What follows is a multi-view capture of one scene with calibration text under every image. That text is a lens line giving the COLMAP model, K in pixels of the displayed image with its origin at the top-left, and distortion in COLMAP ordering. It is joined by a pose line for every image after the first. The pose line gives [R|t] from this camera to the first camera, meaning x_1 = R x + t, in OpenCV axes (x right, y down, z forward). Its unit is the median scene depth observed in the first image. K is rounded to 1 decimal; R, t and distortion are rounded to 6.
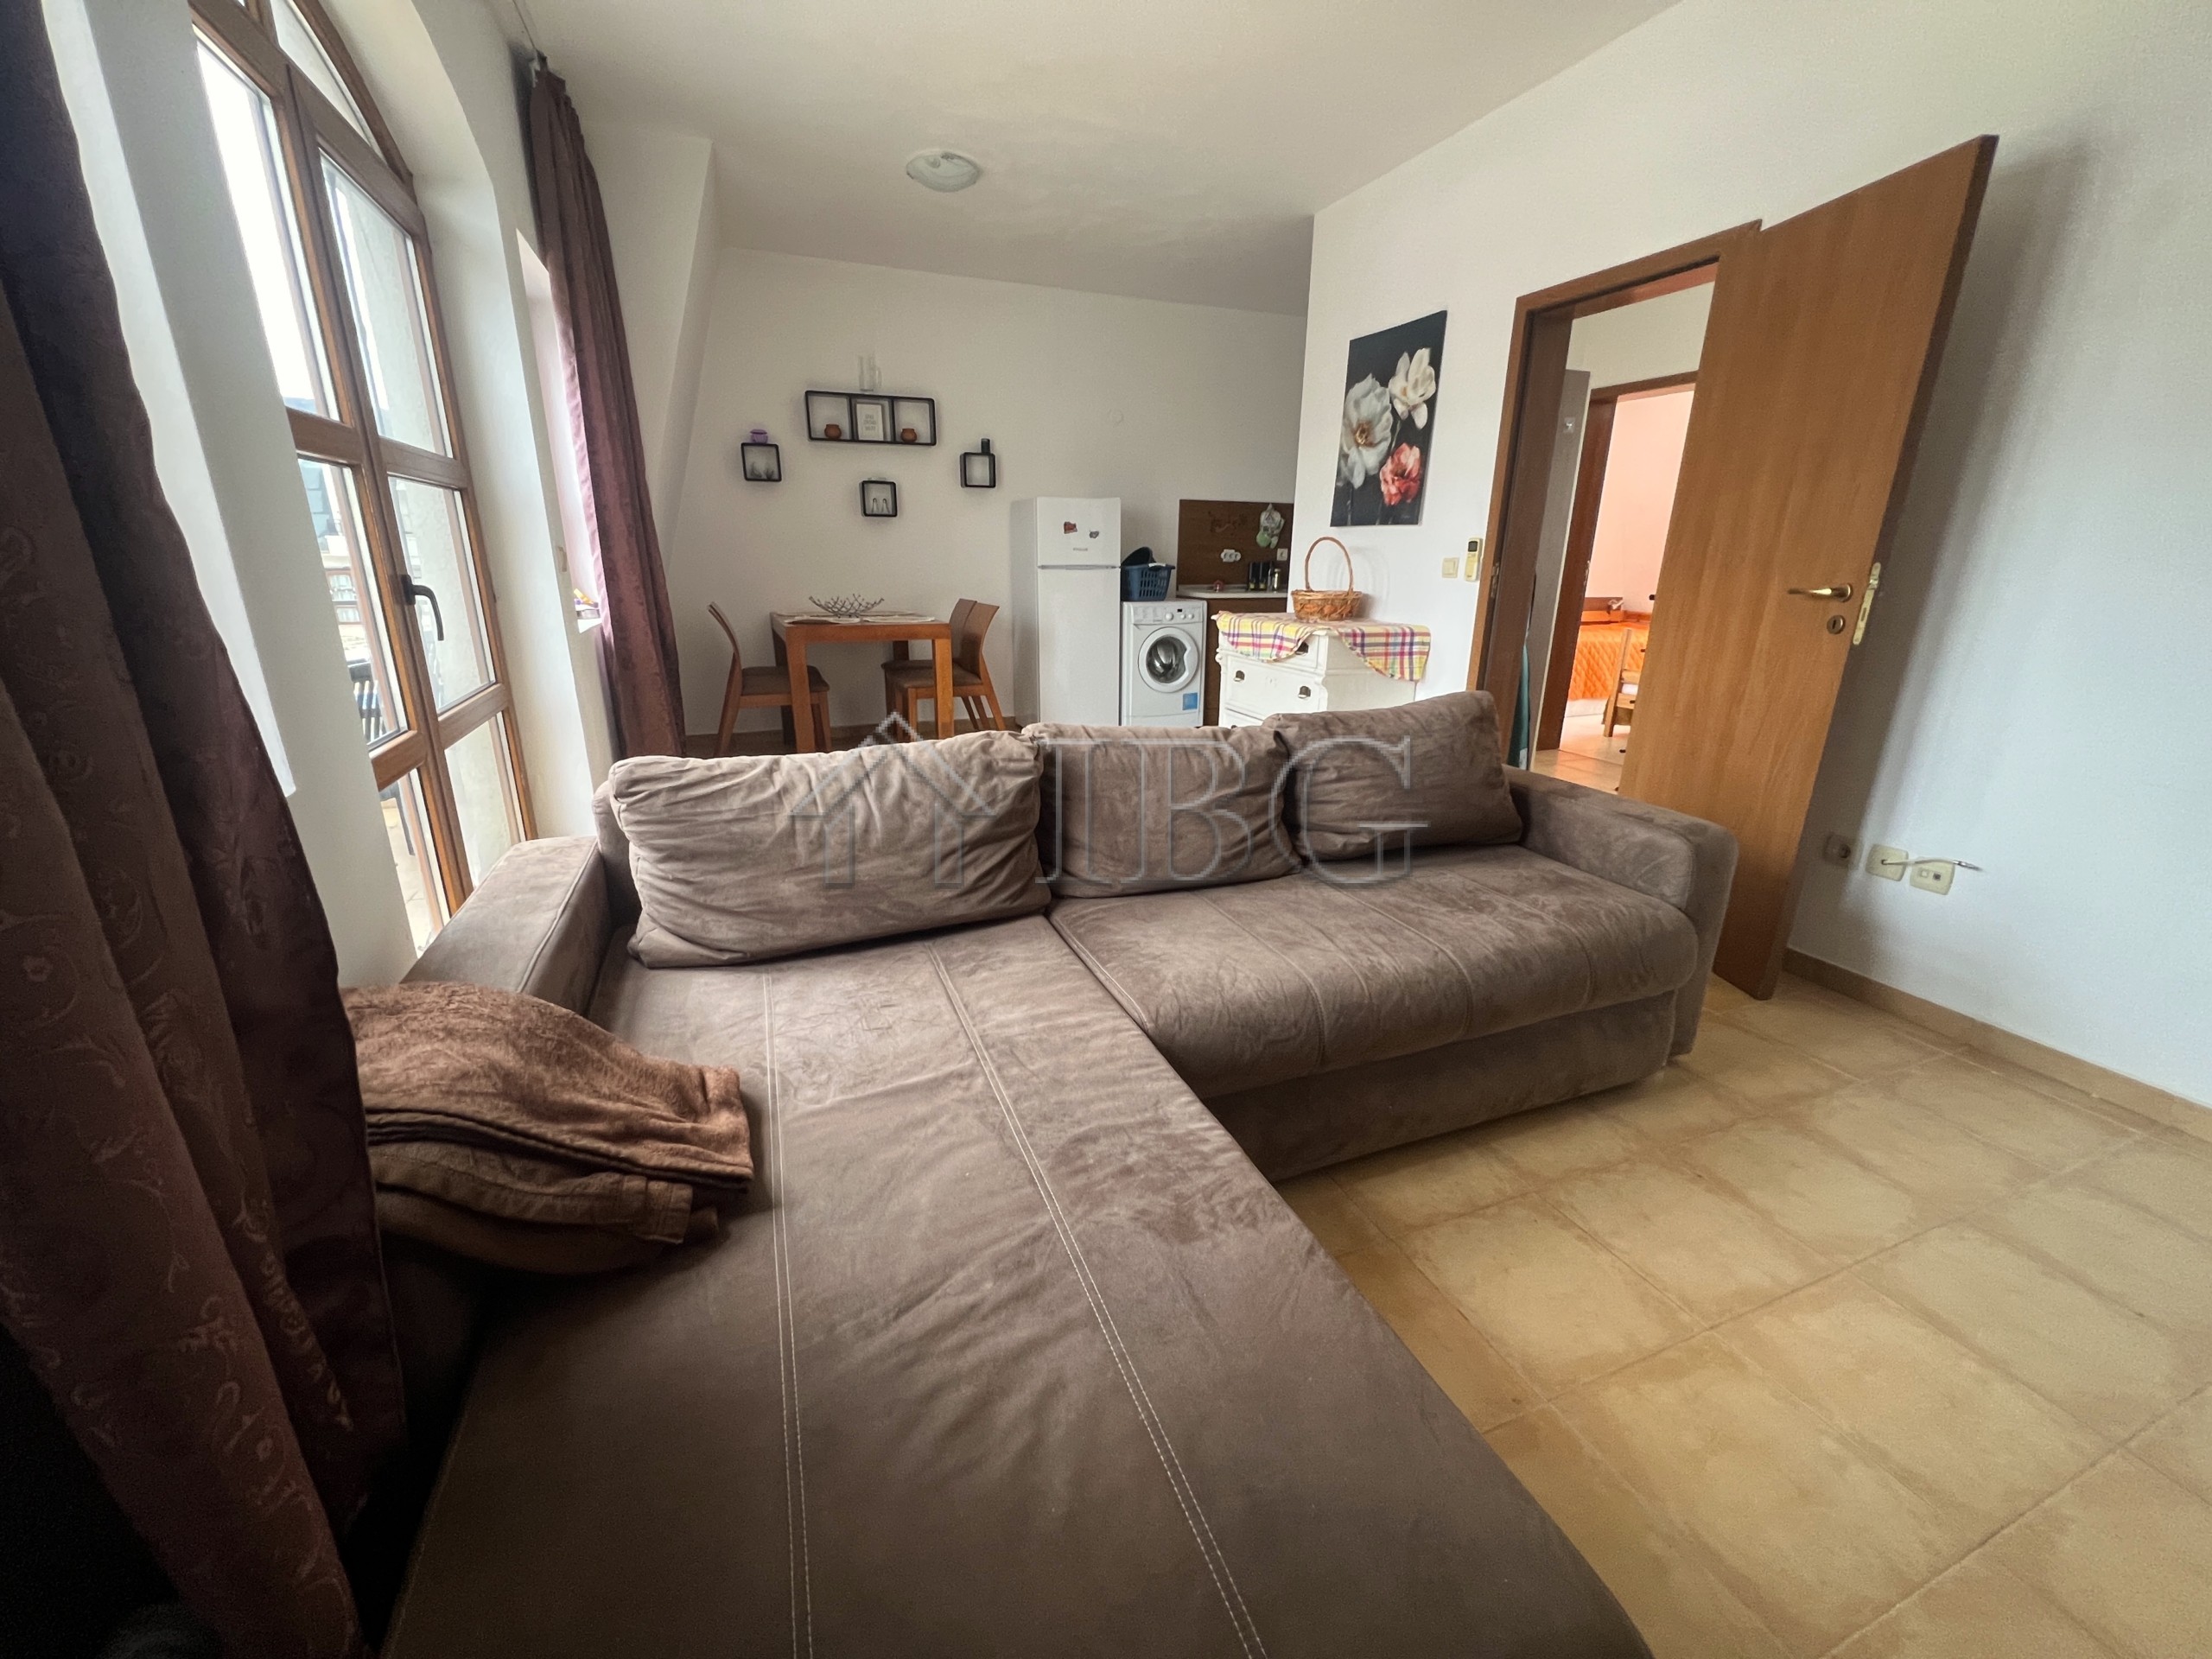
lens RADIAL K [[883.1, 0, 1101.5], [0, 883.1, 825.4], [0, 0, 1]] dist [-0.001928, -0.000273]
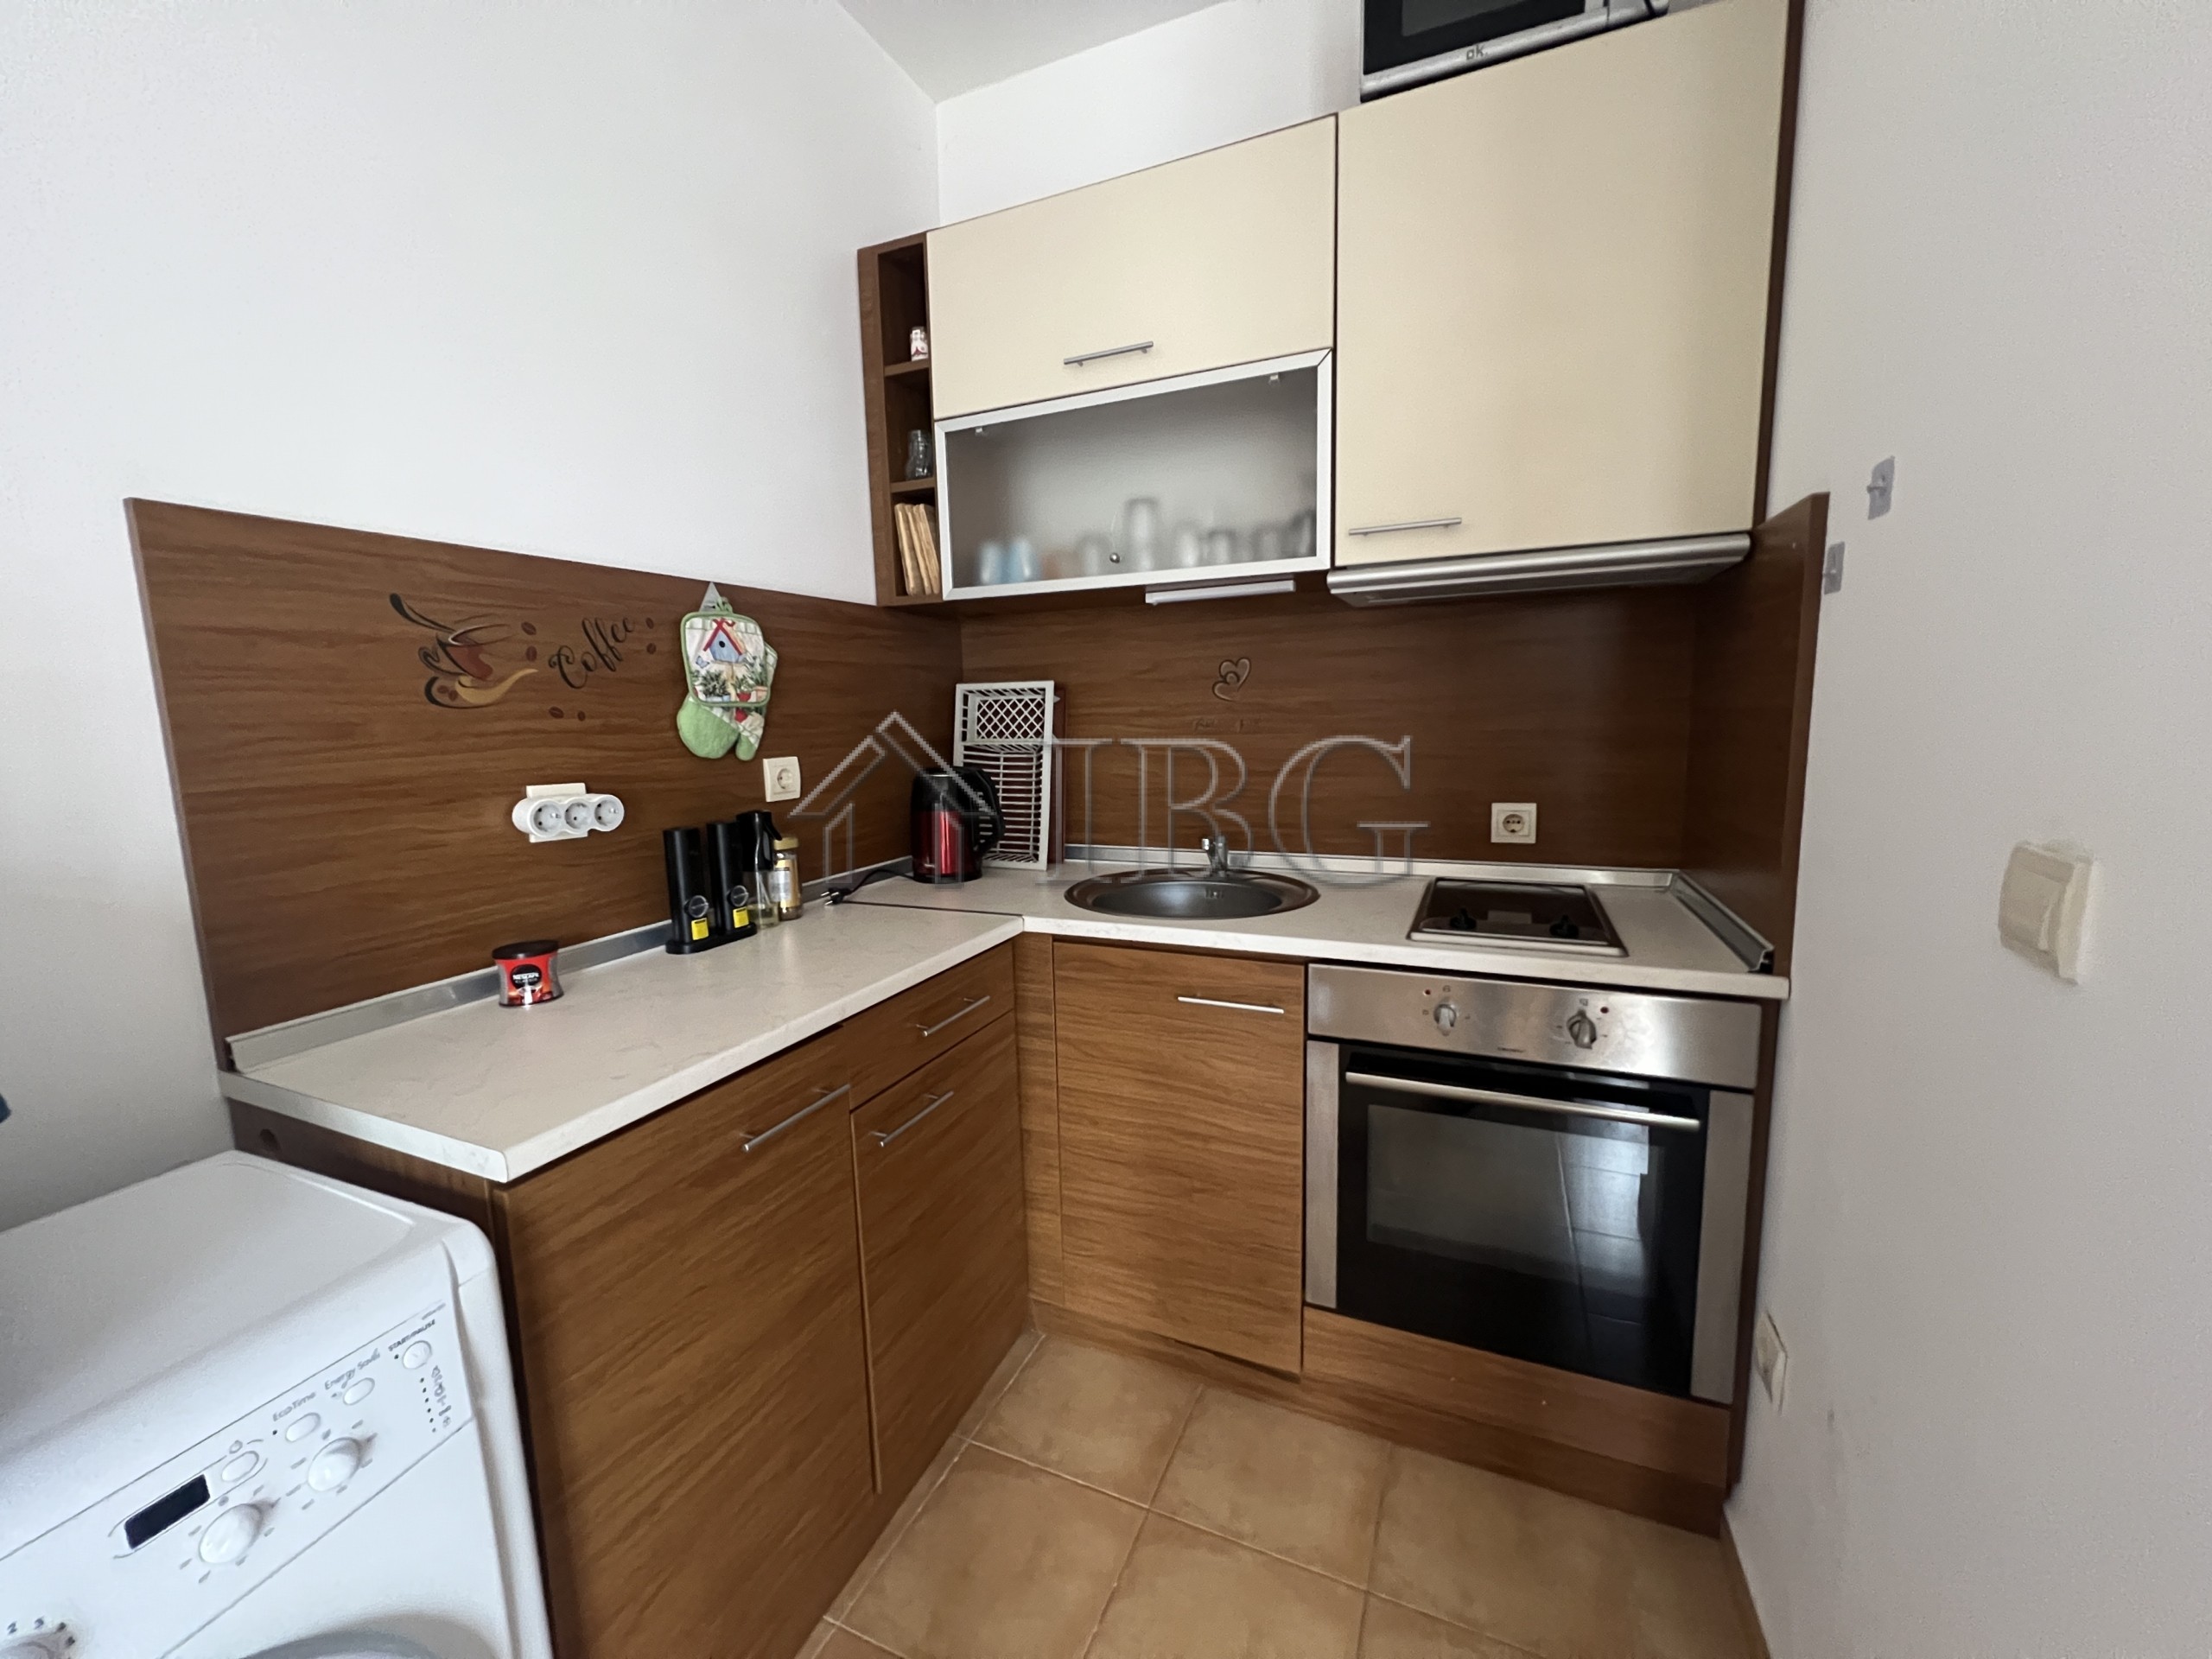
lens RADIAL K [[883.1, 0, 1103.7], [0, 883.1, 825.5], [0, 0, 1]] dist [-0.001928, -0.000273]
pose [[0.720211, -0.121008, 0.683121, 0.157103], [0.235350, 0.968895, -0.076498, -0.422946], [-0.652616, 0.215867, 0.726288, 1.265498]]
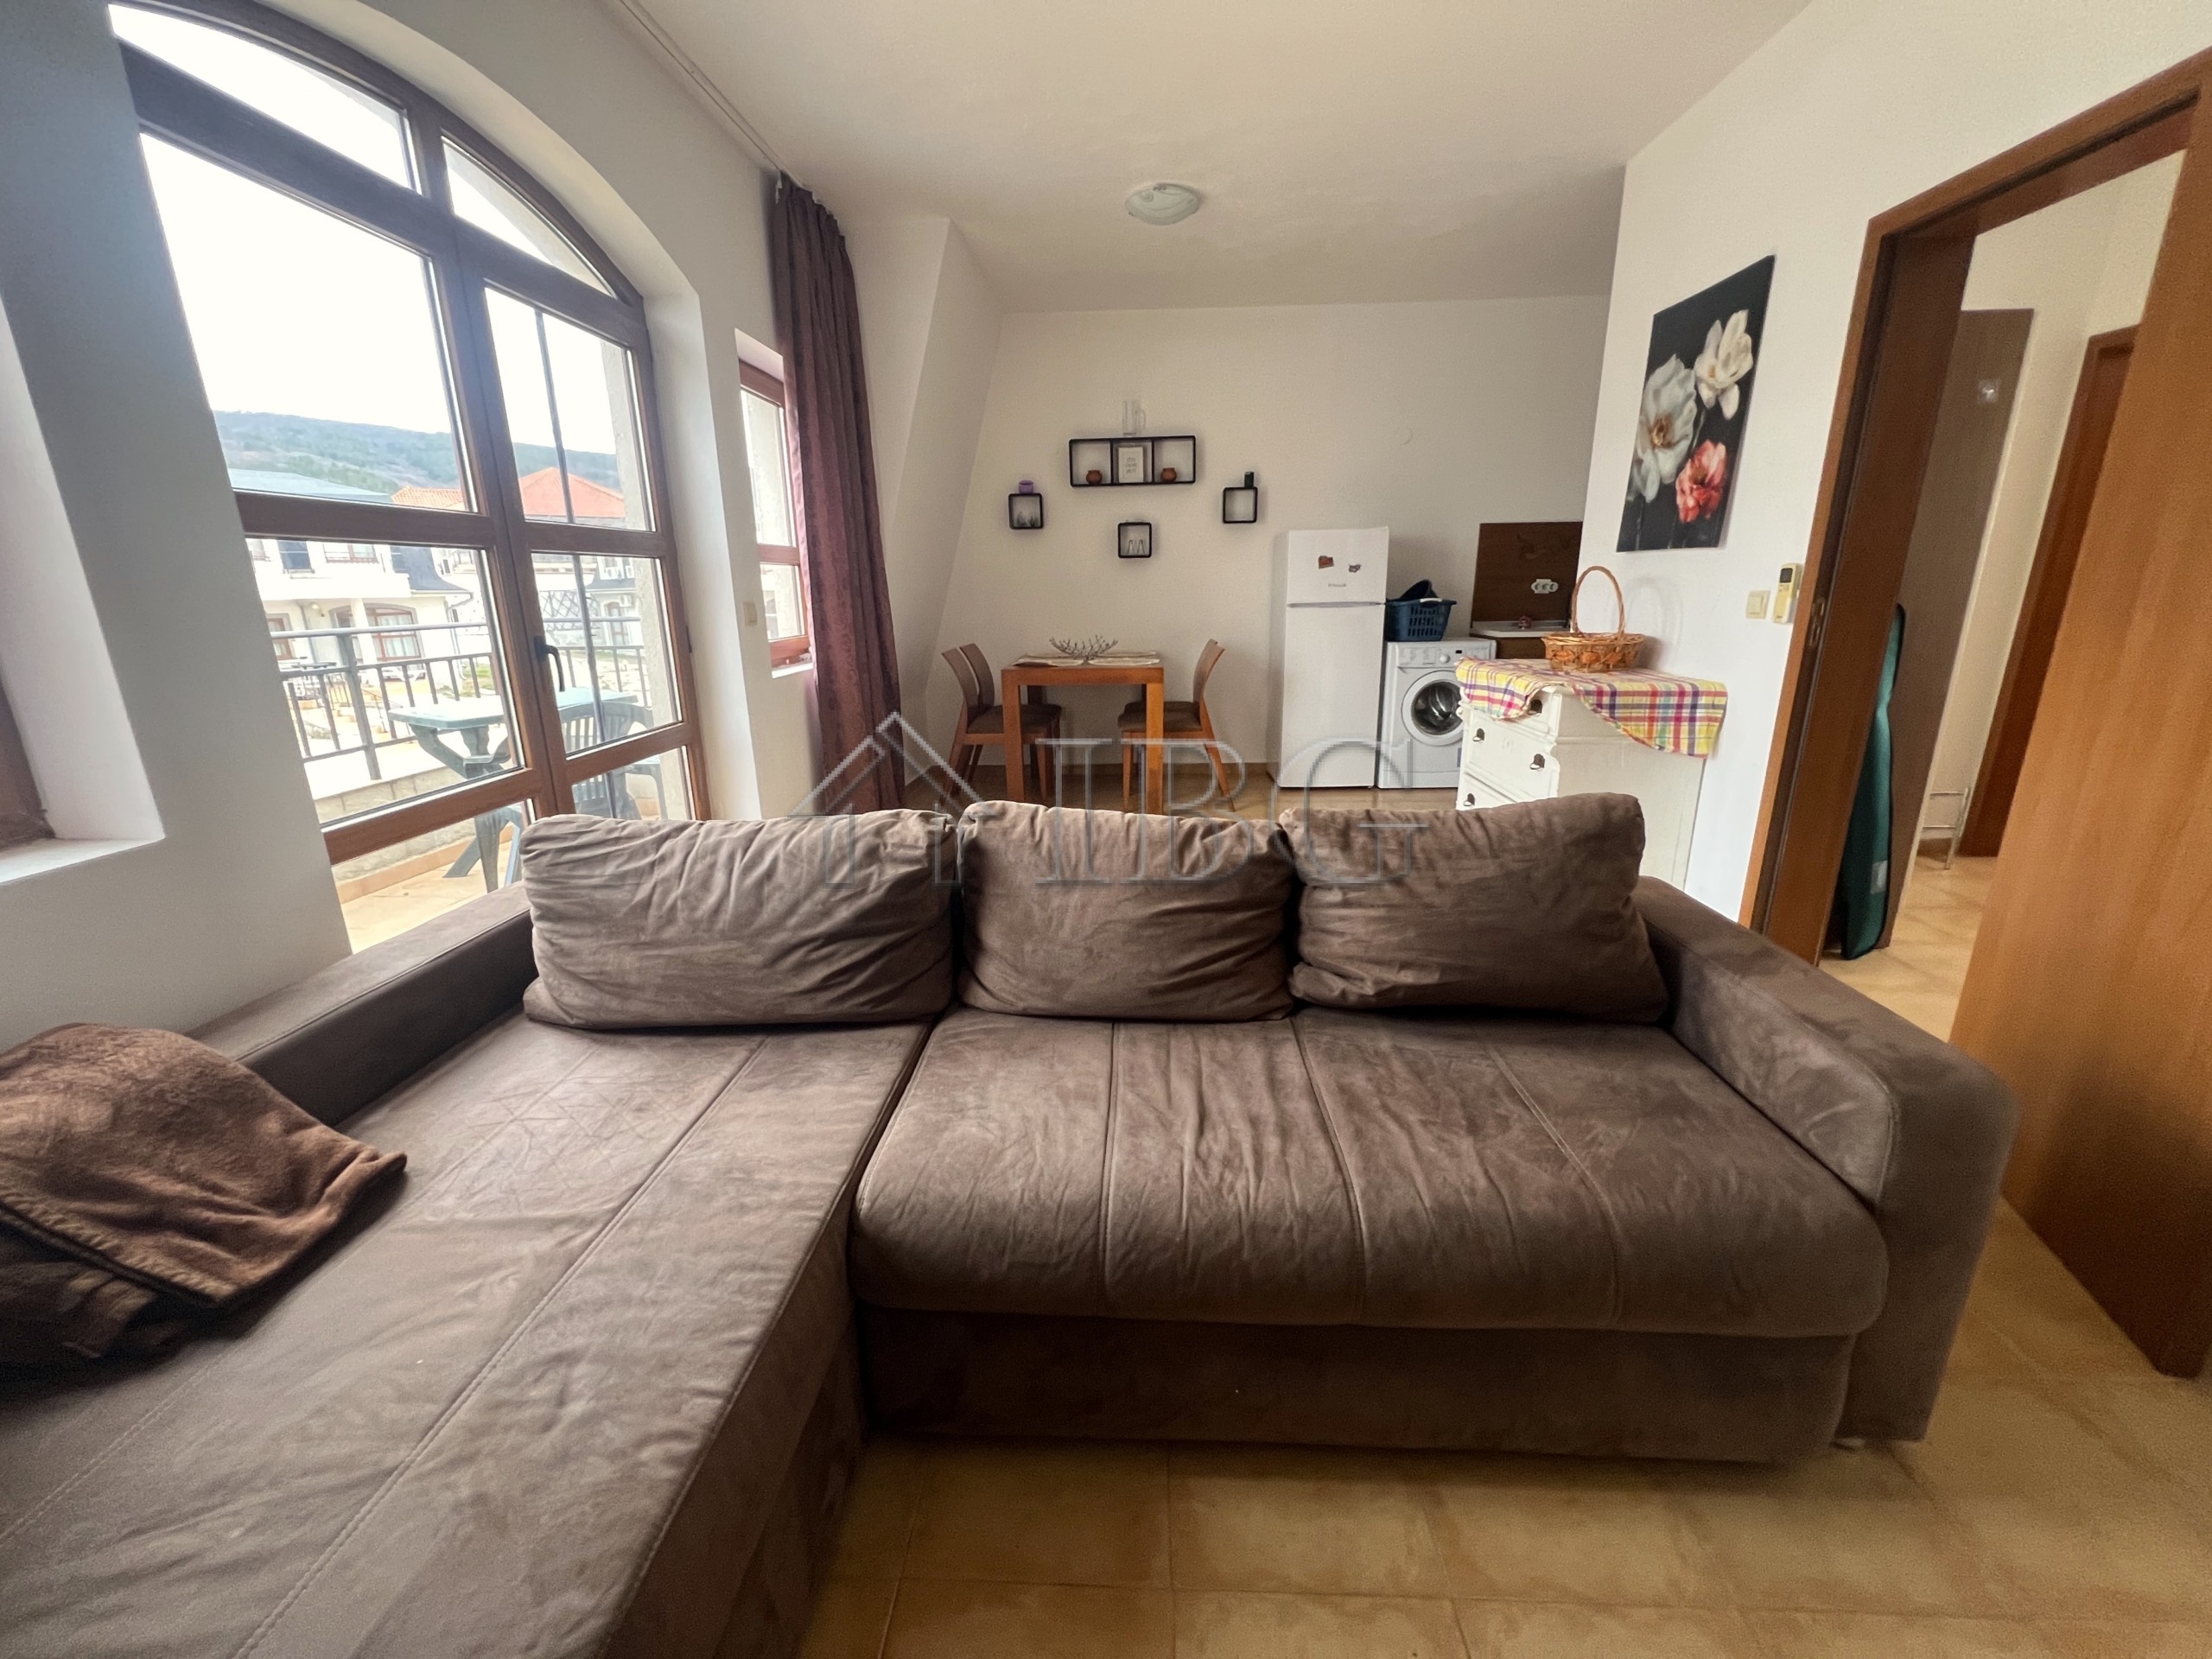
lens RADIAL K [[883.1, 0, 1103.2], [0, 883.1, 825.9], [0, 0, 1]] dist [-0.001928, -0.000273]
pose [[0.910346, 0.085375, -0.404947, 0.202553], [-0.097838, 0.995151, -0.010139, -0.048155], [0.402118, 0.048849, 0.914284, 0.122682]]
